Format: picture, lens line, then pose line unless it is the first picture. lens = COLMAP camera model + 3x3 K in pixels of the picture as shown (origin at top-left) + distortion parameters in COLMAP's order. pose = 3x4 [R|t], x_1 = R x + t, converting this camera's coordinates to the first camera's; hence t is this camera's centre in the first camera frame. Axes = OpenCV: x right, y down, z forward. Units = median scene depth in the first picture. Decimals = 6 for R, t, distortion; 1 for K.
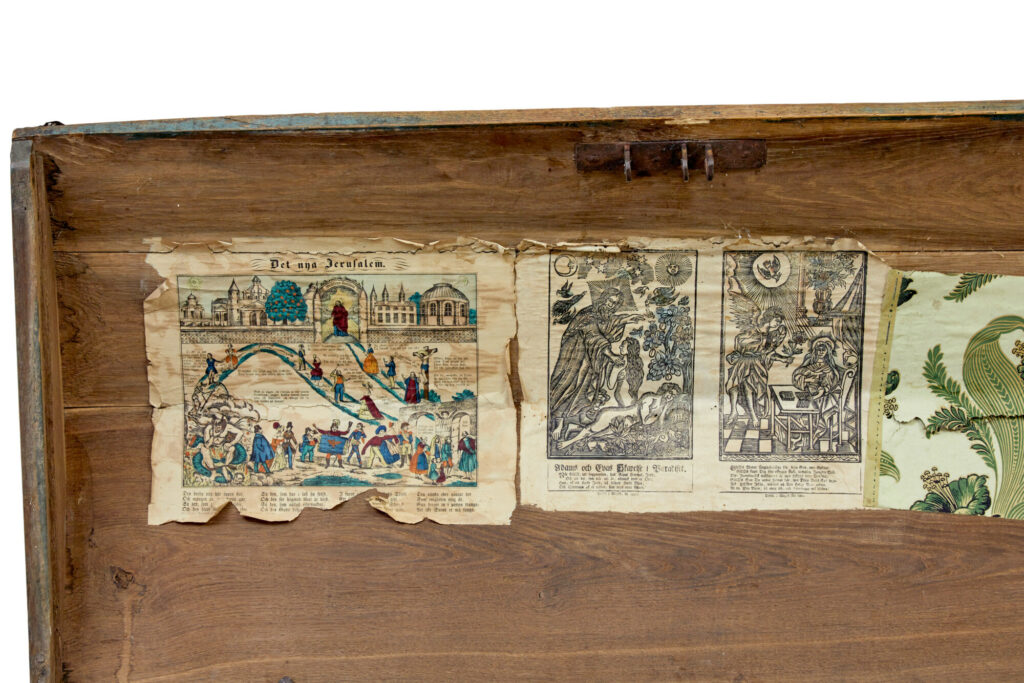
lens RADIAL K [[3027.8, 0, 506.8], [0, 3027.8, 344.1], [0, 0, 1]] dist [0.044056, 0.000000]
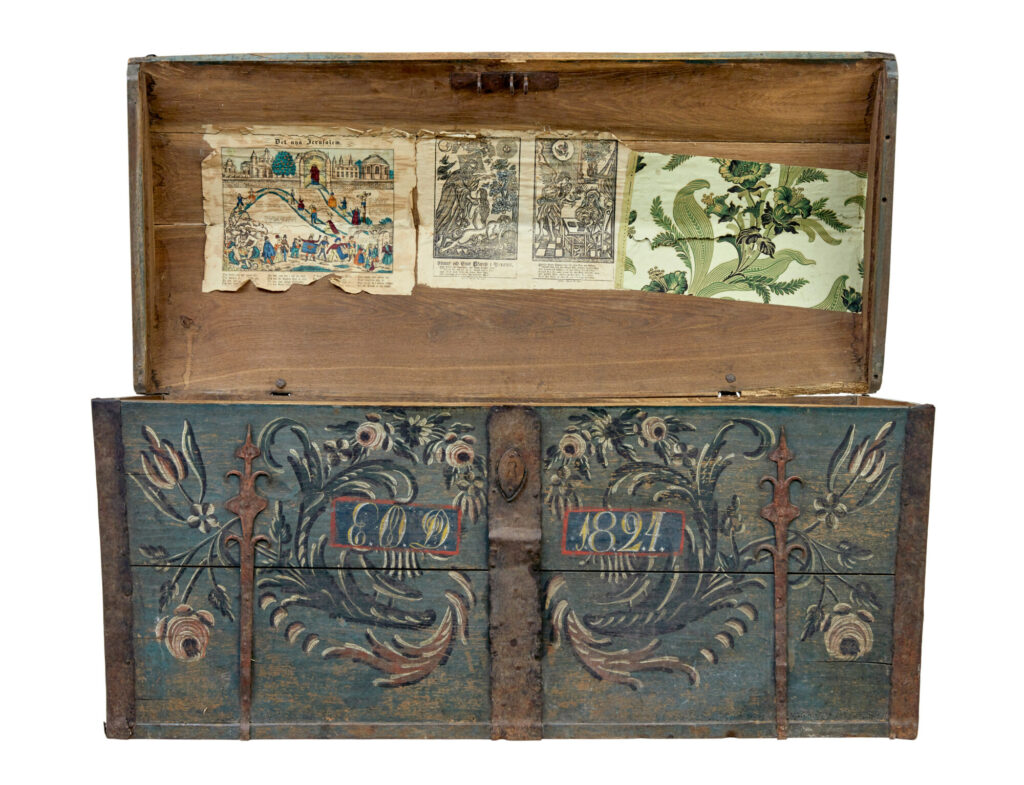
lens RADIAL K [[2615.0, 0, 519.6], [0, 2615.0, 389.1], [0, 0, 1]] dist [0.132095, 0.000000]
pose [[0.999783, 0.015374, 0.014087, 0.043192], [-0.015266, 0.999854, -0.007724, 0.124818], [-0.014203, 0.007508, 0.999871, -0.504476]]
